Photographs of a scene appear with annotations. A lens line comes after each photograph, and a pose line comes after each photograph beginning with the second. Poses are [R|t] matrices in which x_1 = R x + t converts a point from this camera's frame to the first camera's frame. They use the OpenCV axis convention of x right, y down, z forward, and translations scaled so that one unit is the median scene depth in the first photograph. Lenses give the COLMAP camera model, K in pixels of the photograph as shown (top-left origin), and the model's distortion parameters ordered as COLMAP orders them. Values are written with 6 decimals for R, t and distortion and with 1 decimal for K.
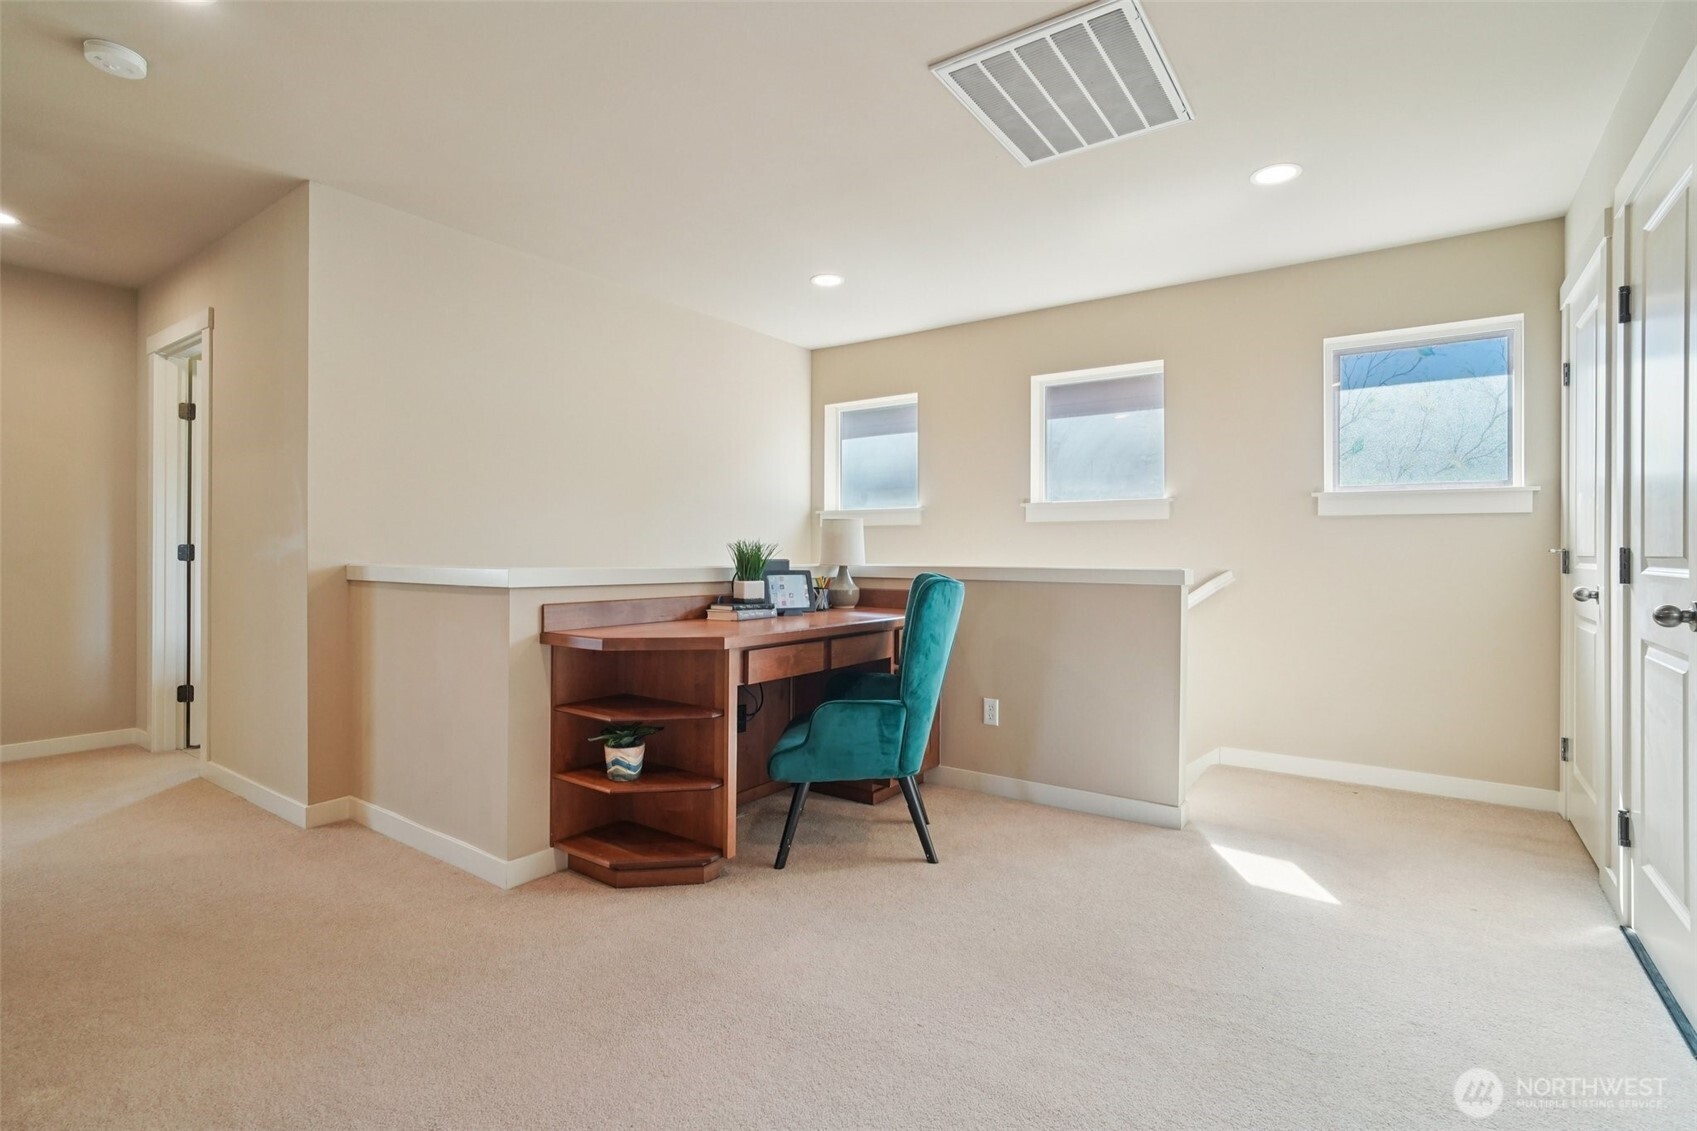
lens RADIAL K [[802.2, 0, 848.6], [0, 802.2, 555.3], [0, 0, 1]] dist [-0.011777, 0.003182]
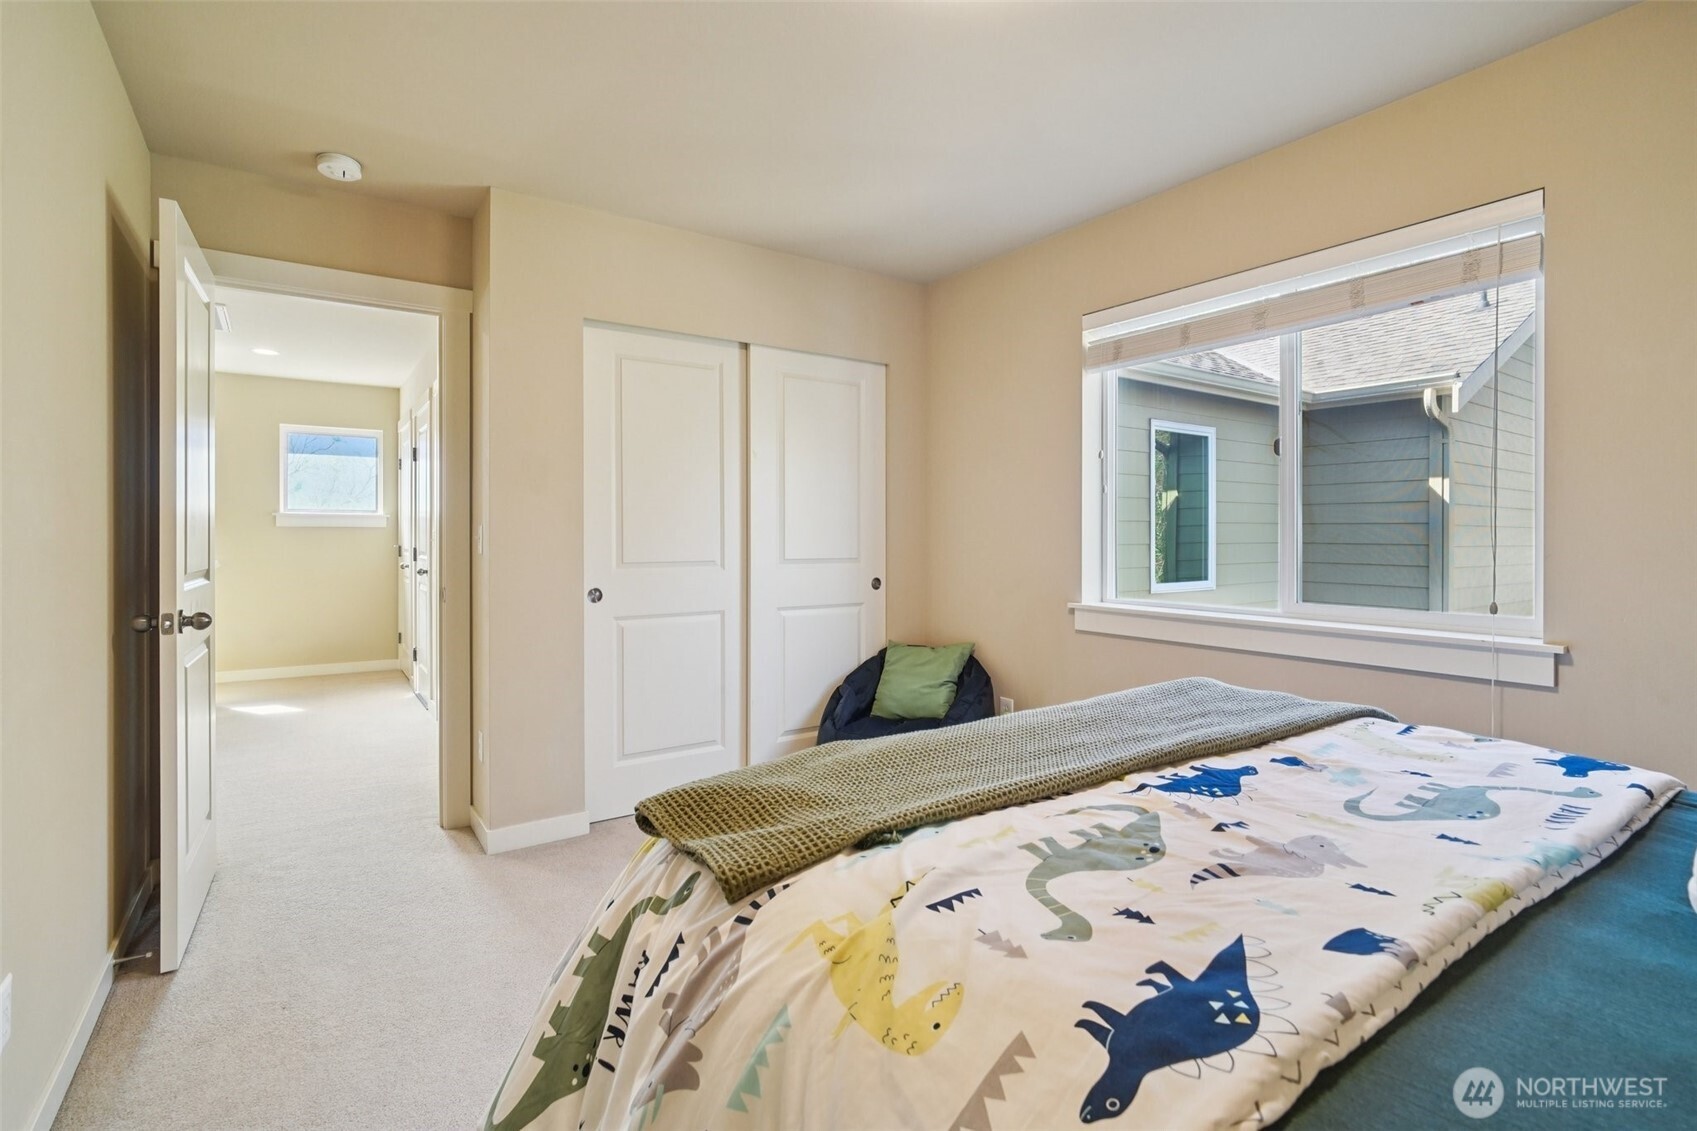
lens RADIAL K [[802.2, 0, 853.2], [0, 802.2, 534.7], [0, 0, 1]] dist [-0.011777, 0.003182]
pose [[0.341302, -0.003424, 0.939947, -0.710635], [0.003030, 0.999992, 0.002543, -0.038324], [-0.939949, 0.001980, 0.341310, -0.887442]]
